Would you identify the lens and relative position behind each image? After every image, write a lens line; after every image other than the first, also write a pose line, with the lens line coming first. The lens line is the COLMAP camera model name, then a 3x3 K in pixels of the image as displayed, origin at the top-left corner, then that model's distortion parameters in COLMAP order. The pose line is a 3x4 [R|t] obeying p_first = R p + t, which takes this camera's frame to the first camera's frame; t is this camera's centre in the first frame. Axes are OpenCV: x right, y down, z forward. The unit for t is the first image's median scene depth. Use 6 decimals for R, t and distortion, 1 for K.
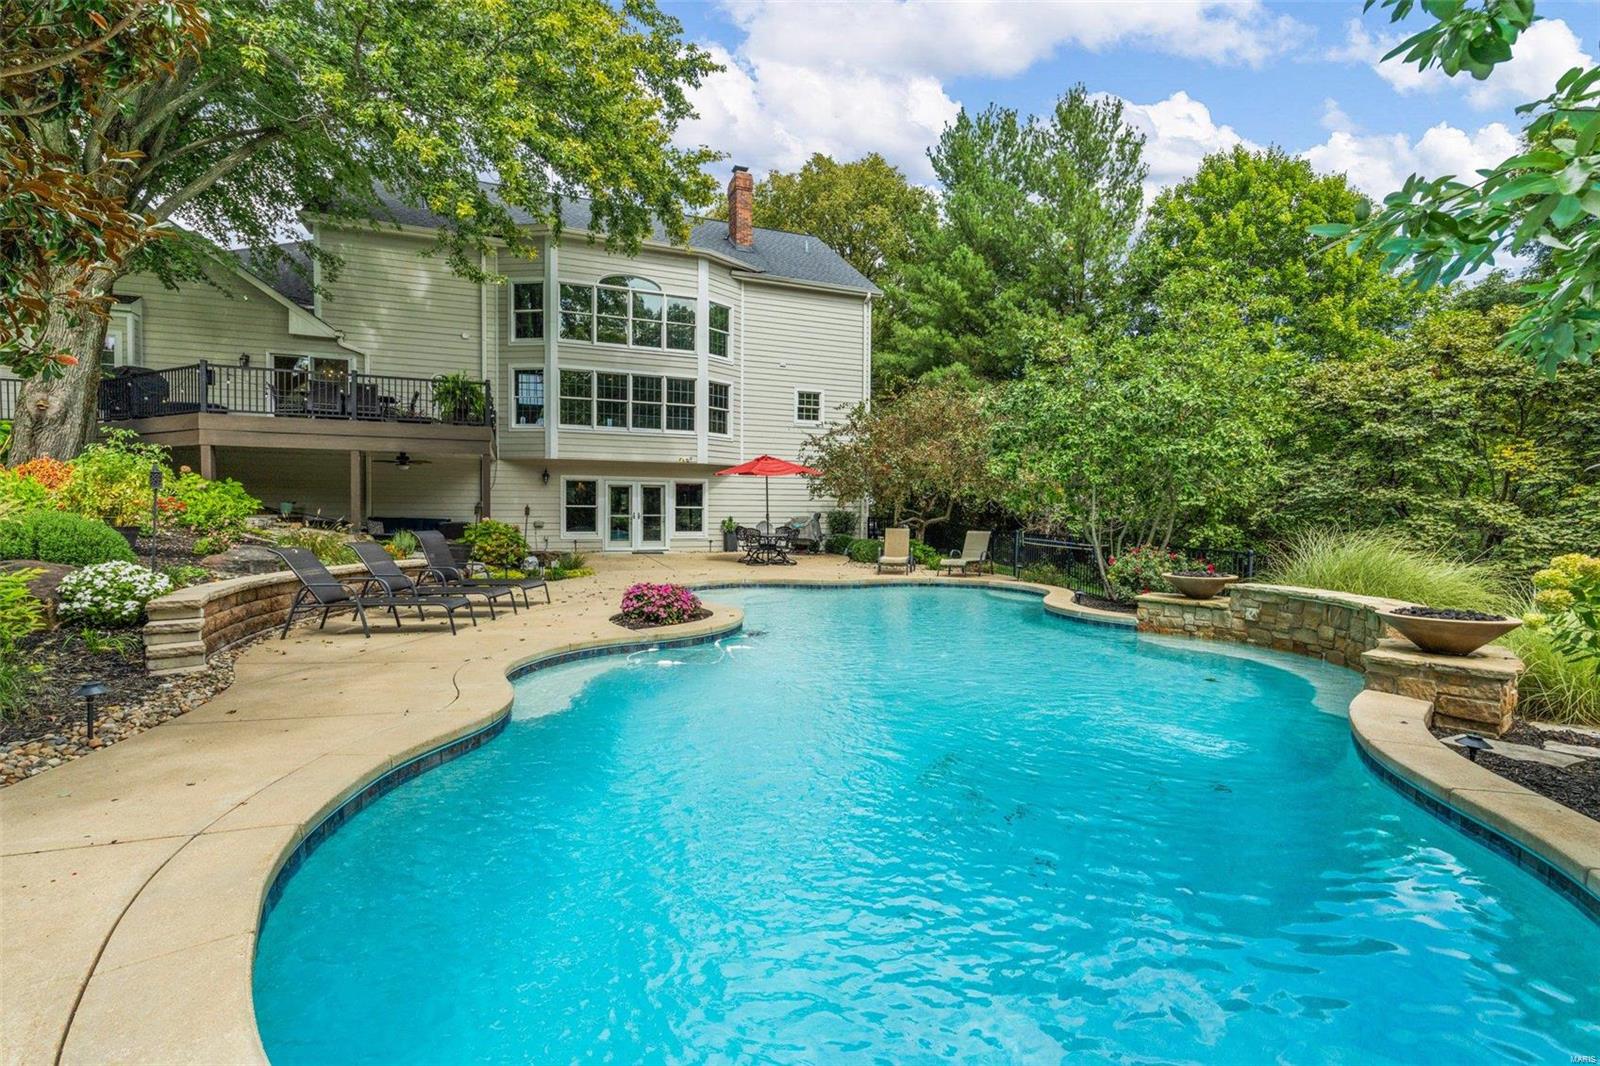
lens RADIAL K [[700.4, 0, 800.0], [0, 700.4, 533.0], [0, 0, 1]] dist [-0.001188, -0.000150]
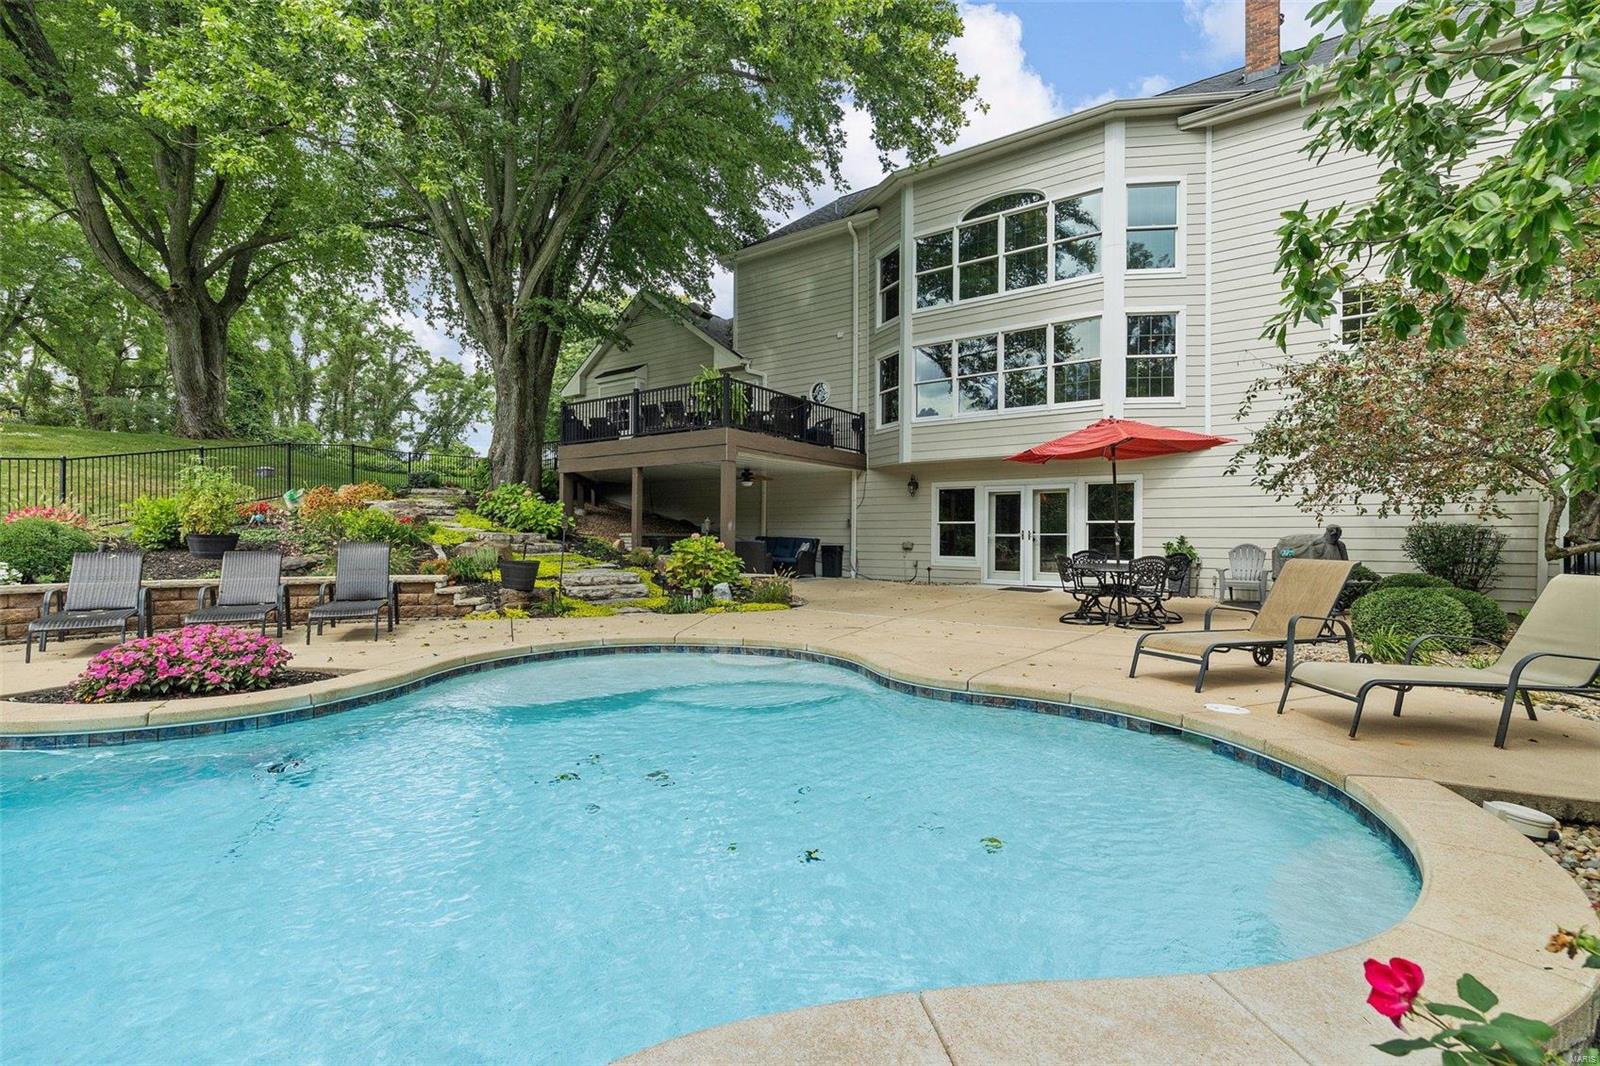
lens RADIAL K [[700.4, 0, 800.0], [0, 700.4, 533.0], [0, 0, 1]] dist [-0.001188, -0.000150]
pose [[0.544873, -0.006550, -0.838493, 0.230666], [-0.026181, 0.999349, -0.024819, -0.003557], [0.838110, 0.035476, 0.544347, 0.446000]]
